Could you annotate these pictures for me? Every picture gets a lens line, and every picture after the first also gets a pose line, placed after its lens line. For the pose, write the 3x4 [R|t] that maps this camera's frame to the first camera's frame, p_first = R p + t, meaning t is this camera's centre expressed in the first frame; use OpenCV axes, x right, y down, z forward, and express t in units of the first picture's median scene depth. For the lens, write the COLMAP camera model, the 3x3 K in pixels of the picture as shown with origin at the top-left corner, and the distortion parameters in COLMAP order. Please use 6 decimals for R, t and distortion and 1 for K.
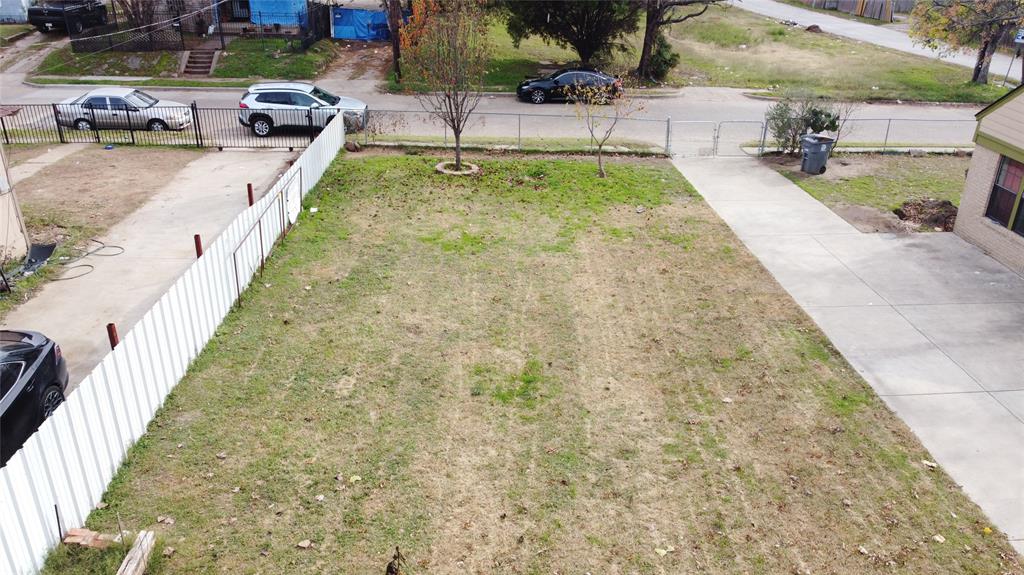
lens RADIAL K [[776.6, 0, 512.0], [0, 776.6, 287.5], [0, 0, 1]] dist [0.002624, -0.004482]
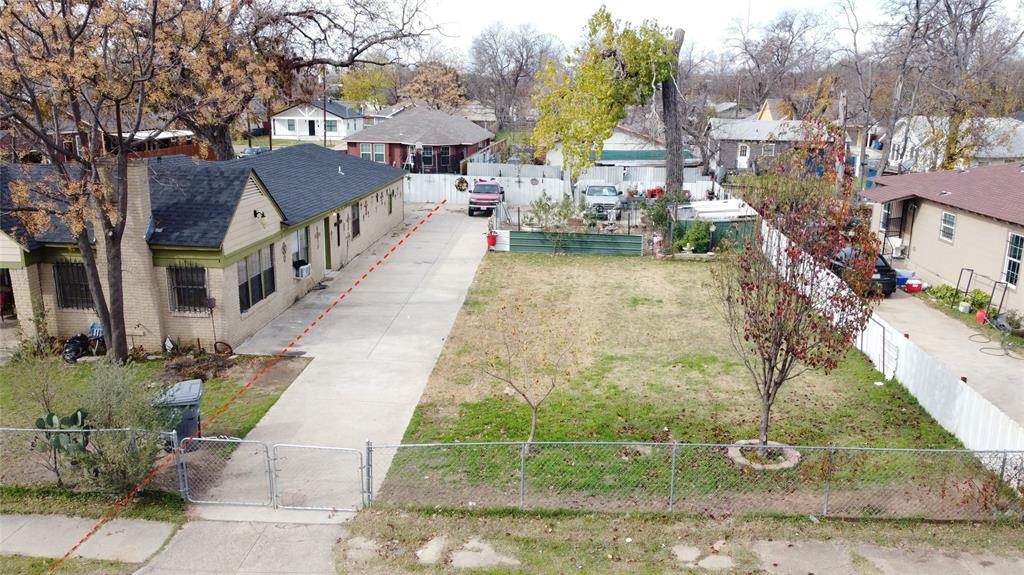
lens RADIAL K [[776.6, 0, 512.0], [0, 776.6, 287.5], [0, 0, 1]] dist [0.002624, -0.004482]
pose [[-0.993636, -0.049705, 0.101081, 0.074936], [0.024410, 0.781033, 0.624013, -0.660749], [-0.109964, 0.622509, -0.774849, 1.447593]]
